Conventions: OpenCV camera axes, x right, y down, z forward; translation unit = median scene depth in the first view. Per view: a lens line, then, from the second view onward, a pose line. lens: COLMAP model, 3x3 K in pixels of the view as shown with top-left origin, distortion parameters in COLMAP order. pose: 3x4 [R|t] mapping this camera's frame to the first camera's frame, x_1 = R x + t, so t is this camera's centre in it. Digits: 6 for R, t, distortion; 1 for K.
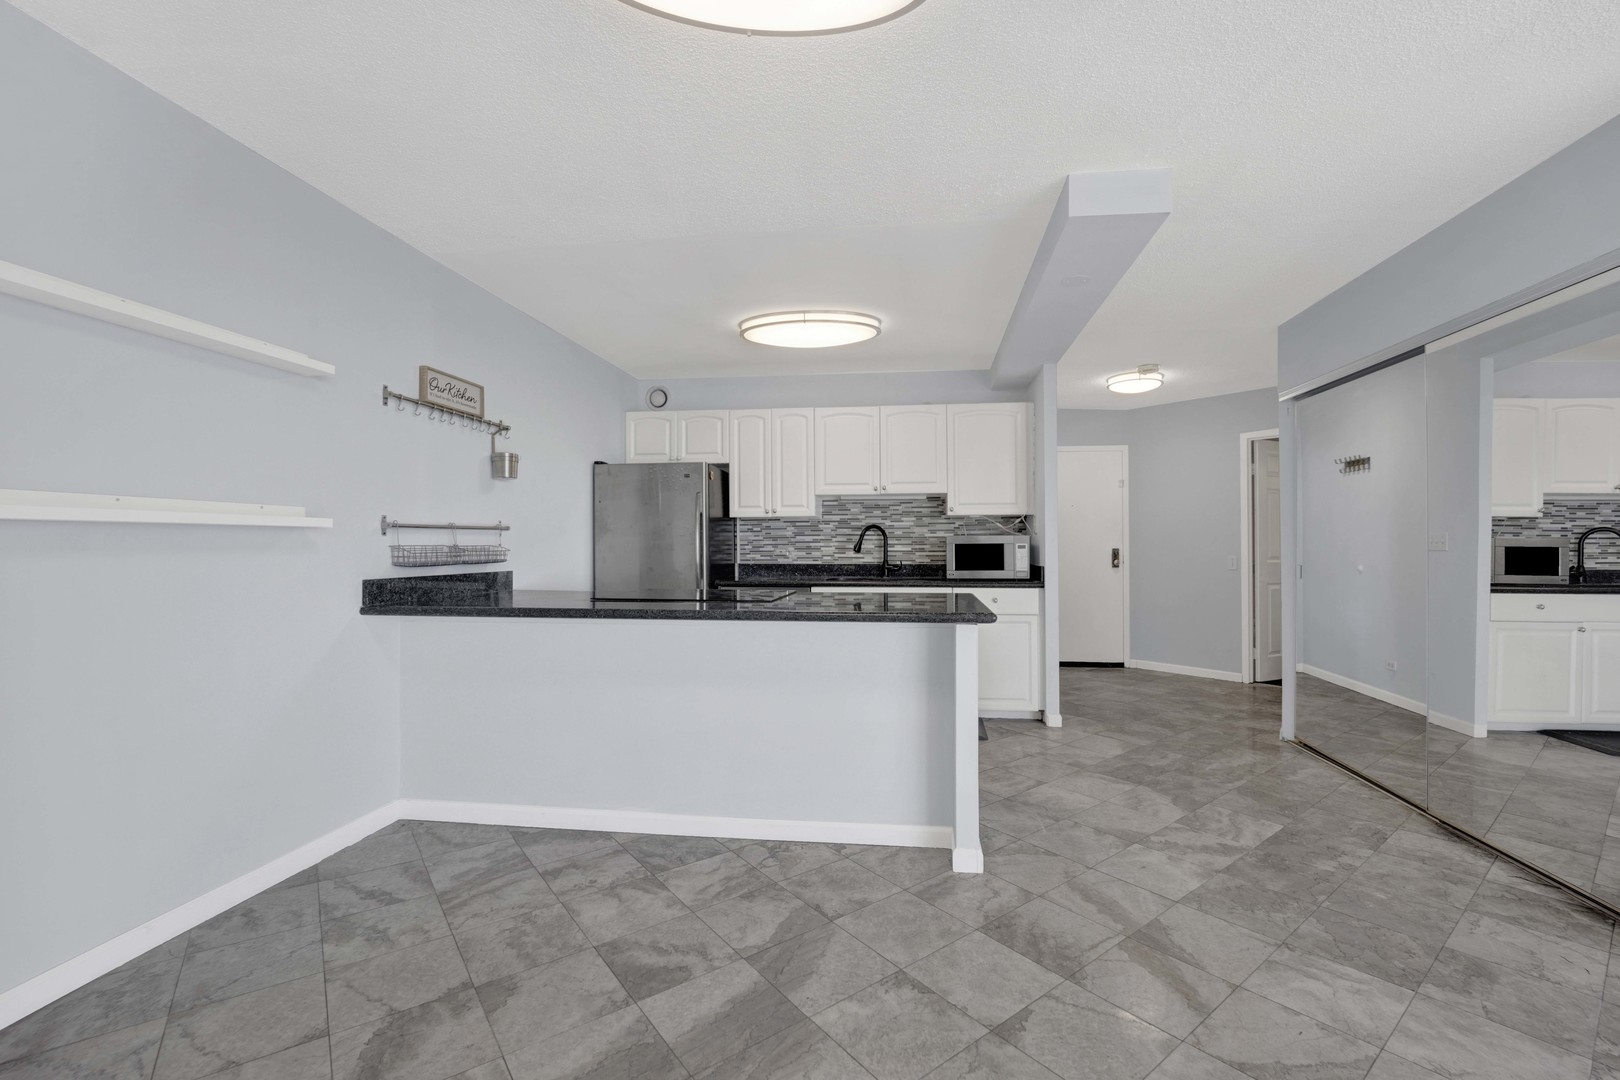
lens RADIAL K [[676.4, 0, 838.3], [0, 676.4, 541.6], [0, 0, 1]] dist [-0.017309, 0.000302]
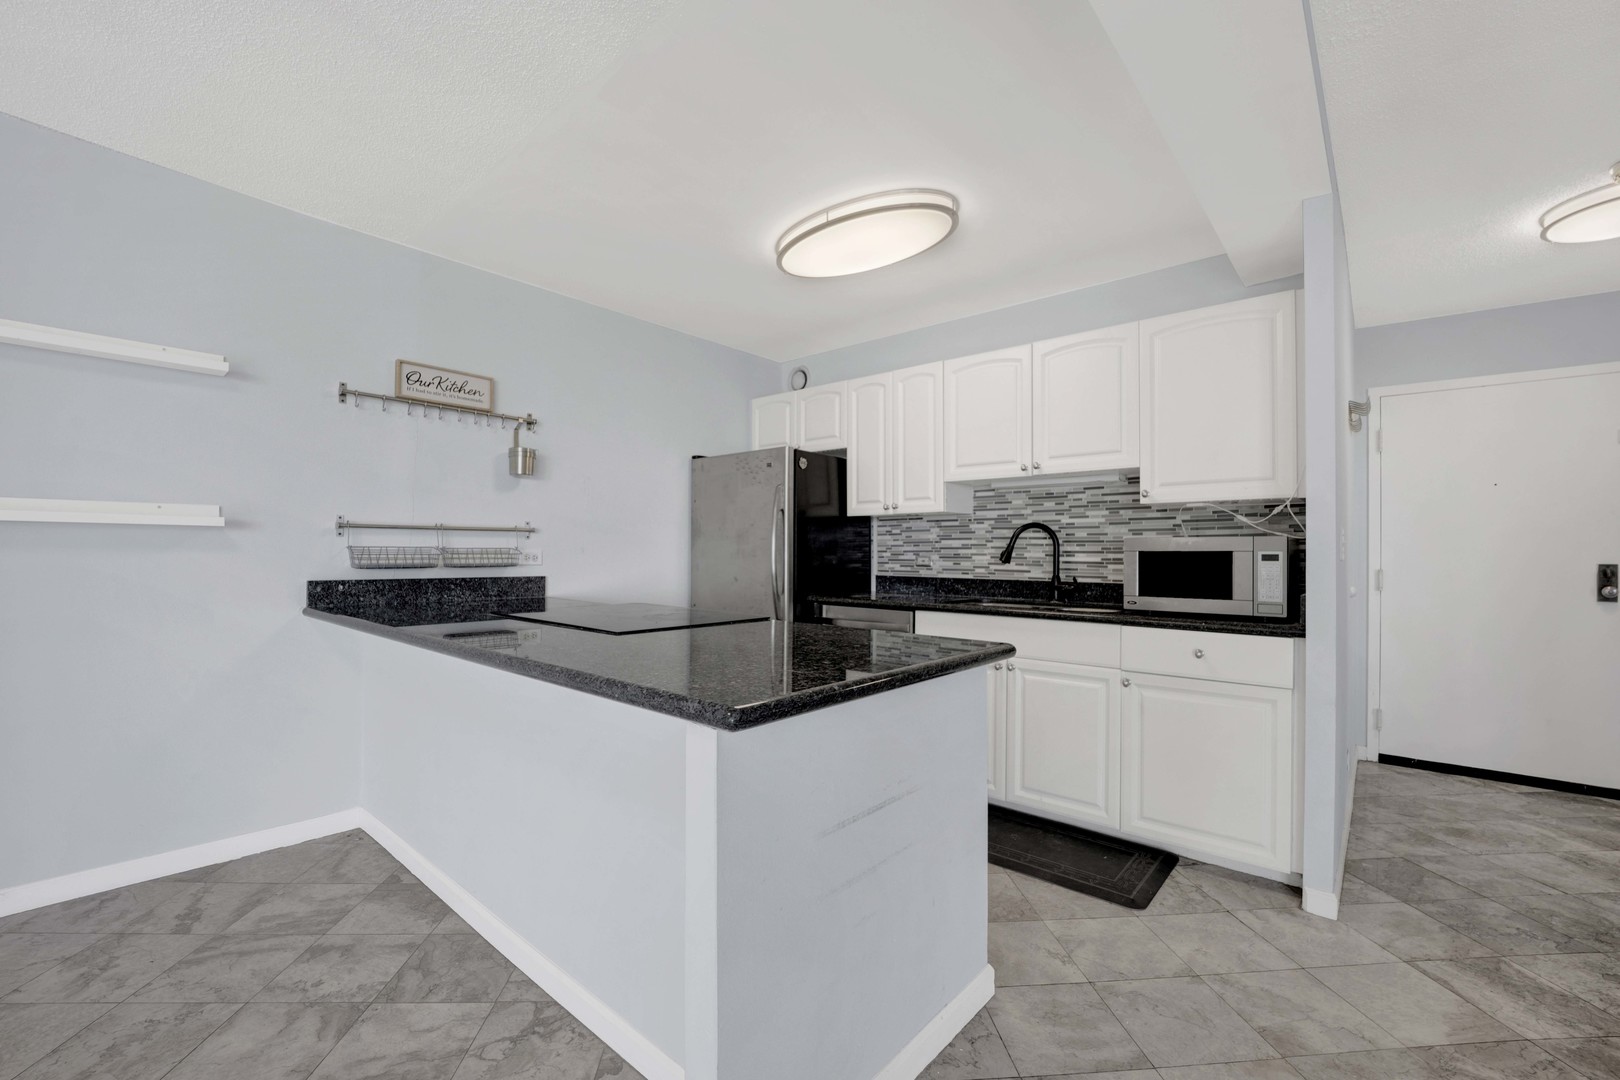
lens RADIAL K [[667.4, 0, 810.6], [0, 667.4, 550.7], [0, 0, 1]] dist [-0.019656, 0.000170]
pose [[0.825988, 0.006059, -0.563656, 0.258737], [-0.006521, 0.999978, 0.001192, 0.004037], [0.563650, 0.002691, 0.826009, 0.350977]]
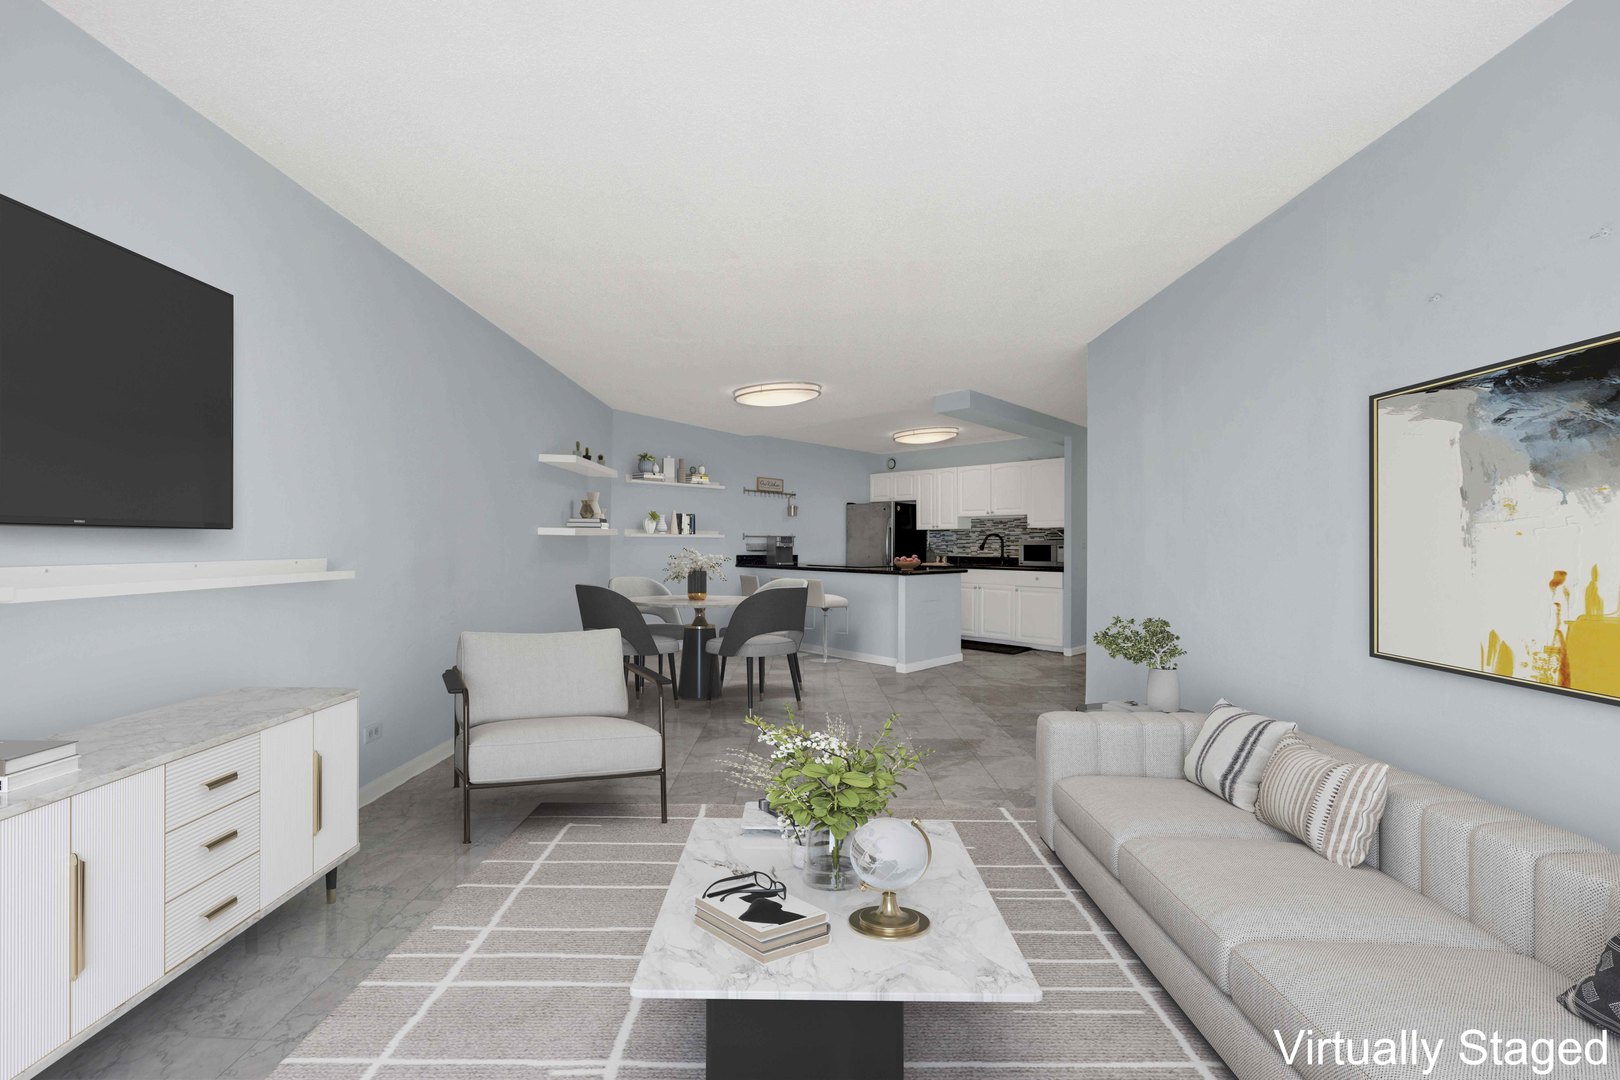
lens RADIAL K [[667.4, 0, 810.6], [0, 667.4, 550.7], [0, 0, 1]] dist [-0.019656, 0.000170]
pose [[0.786630, 0.012195, -0.617305, 0.766333], [-0.005544, 0.999904, 0.012689, -0.000831], [0.617400, -0.006559, 0.786622, -0.621638]]
